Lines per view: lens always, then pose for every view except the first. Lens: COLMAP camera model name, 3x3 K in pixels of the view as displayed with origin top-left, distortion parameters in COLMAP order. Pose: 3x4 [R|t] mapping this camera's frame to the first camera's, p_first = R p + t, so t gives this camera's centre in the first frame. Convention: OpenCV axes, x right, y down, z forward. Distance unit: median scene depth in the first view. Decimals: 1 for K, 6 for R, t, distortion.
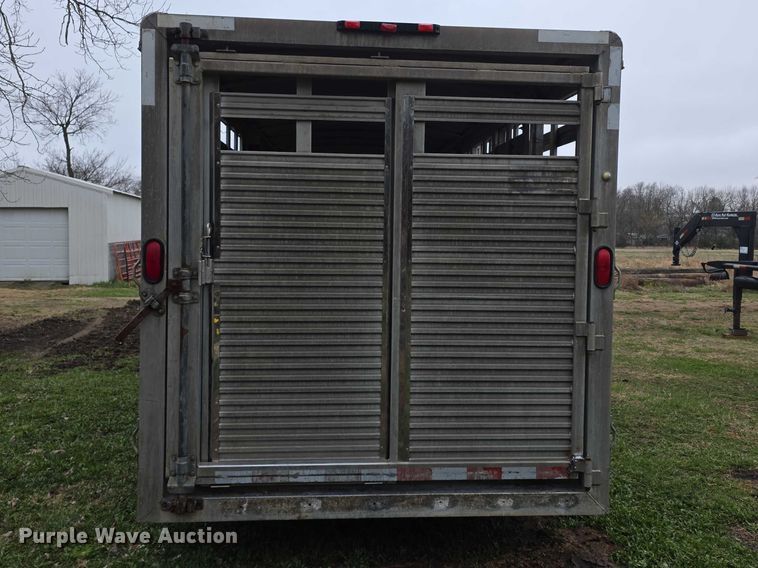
lens RADIAL K [[645.3, 0, 394.4], [0, 645.3, 252.0], [0, 0, 1]] dist [0.040537, -0.016592]
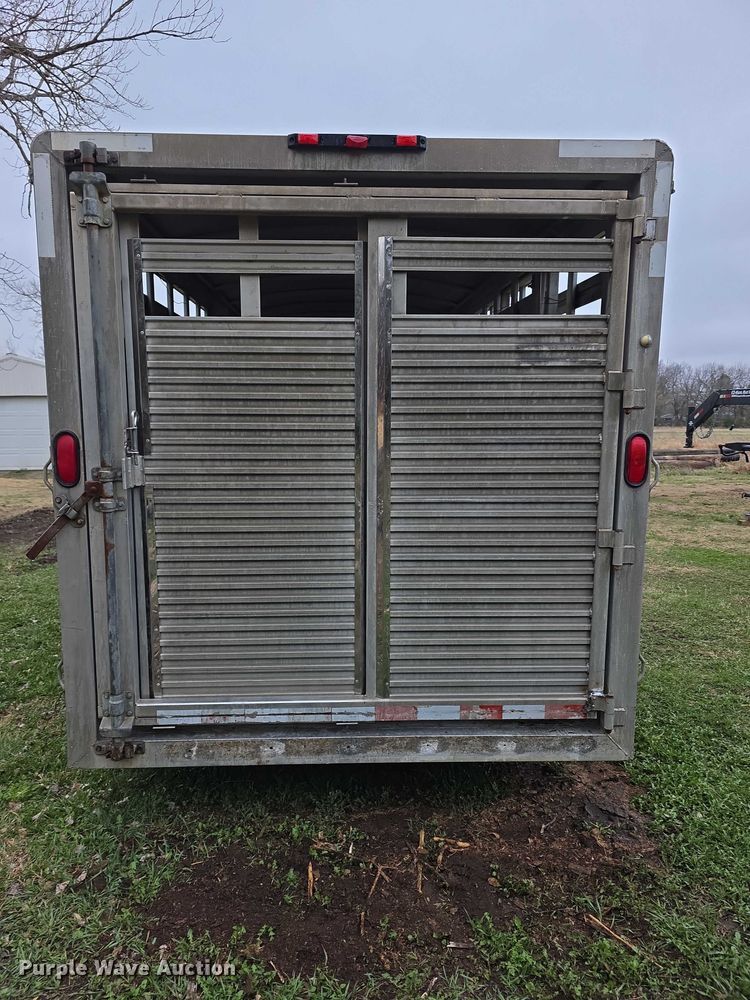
lens RADIAL K [[639.3, 0, 363.6], [0, 639.3, 505.1], [0, 0, 1]] dist [0.030930, -0.003423]
pose [[0.998939, -0.007865, -0.045382, 0.028320], [0.012677, 0.994207, 0.106732, -0.009676], [0.044280, -0.107194, 0.993252, 0.211652]]
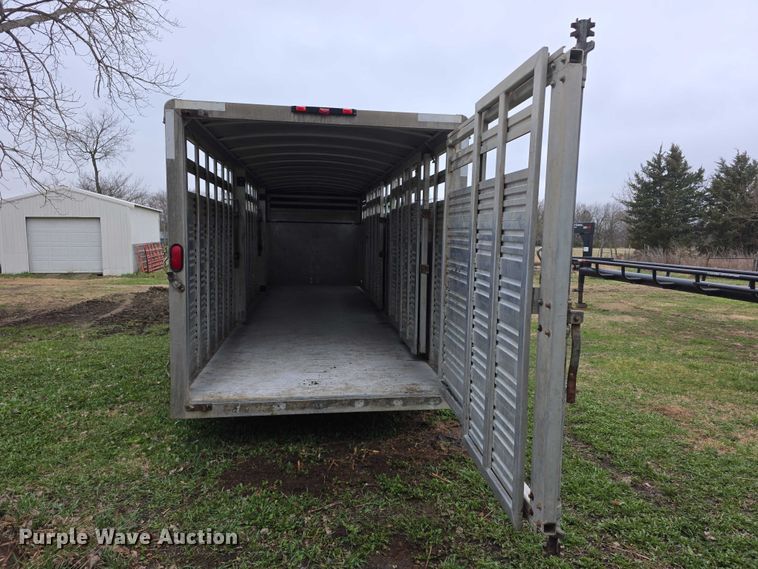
lens RADIAL K [[484.6, 0, 383.6], [0, 484.6, 279.1], [0, 0, 1]] dist [0.030930, -0.003423]
pose [[0.997920, -0.005416, 0.064244, 0.056171], [0.001658, 0.998291, 0.058415, -0.002559], [-0.064451, -0.058187, 0.996223, -0.218032]]
